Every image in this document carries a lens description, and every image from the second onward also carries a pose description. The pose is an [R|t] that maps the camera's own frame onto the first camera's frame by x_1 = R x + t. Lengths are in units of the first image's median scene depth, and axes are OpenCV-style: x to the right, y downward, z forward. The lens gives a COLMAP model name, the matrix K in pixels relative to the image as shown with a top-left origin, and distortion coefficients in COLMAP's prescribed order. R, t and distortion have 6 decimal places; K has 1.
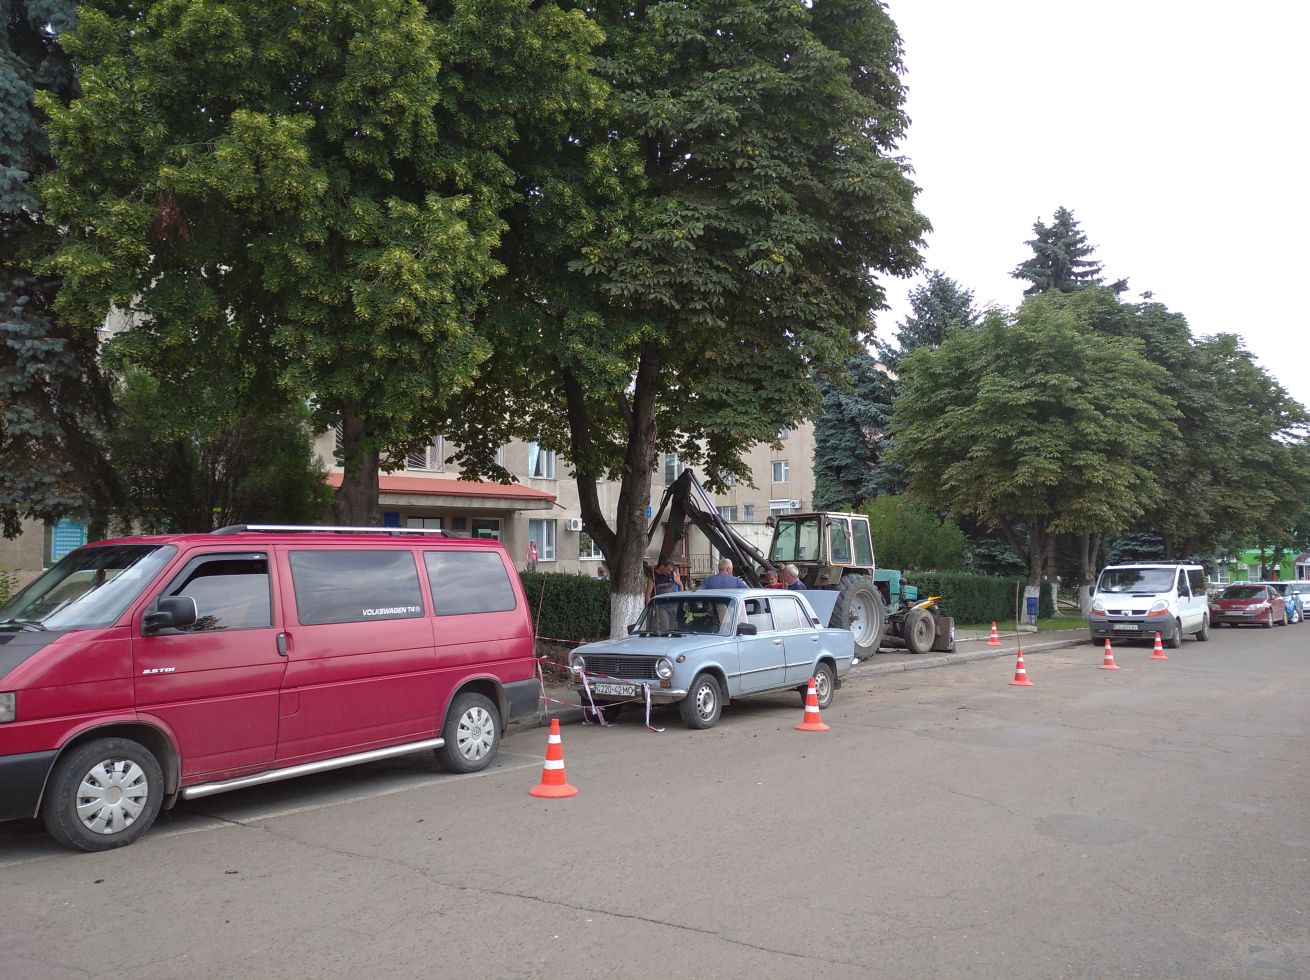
lens RADIAL K [[1089.7, 0, 656.4], [0, 1089.7, 490.2], [0, 0, 1]] dist [0.016283, -0.002555]
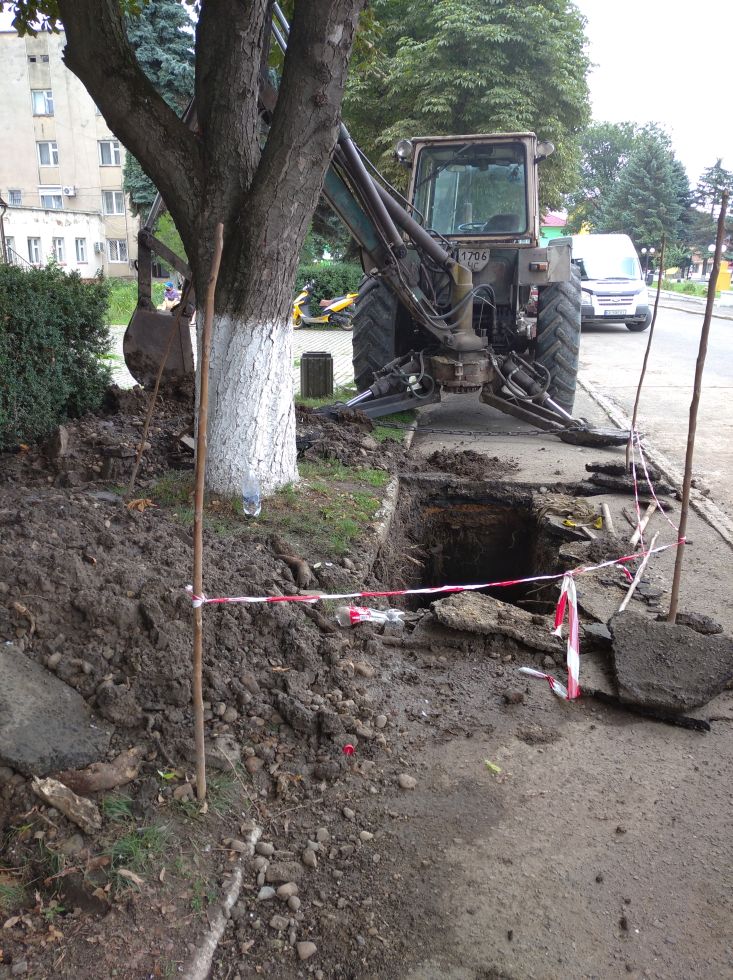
lens RADIAL K [[815.2, 0, 363.3], [0, 815.2, 493.3], [0, 0, 1]] dist [0.016283, -0.002555]
pose [[0.864067, -0.131473, 0.485904, -0.078314], [-0.041094, 0.943644, 0.328402, 0.037870], [-0.501696, -0.303729, 0.809969, 0.463636]]
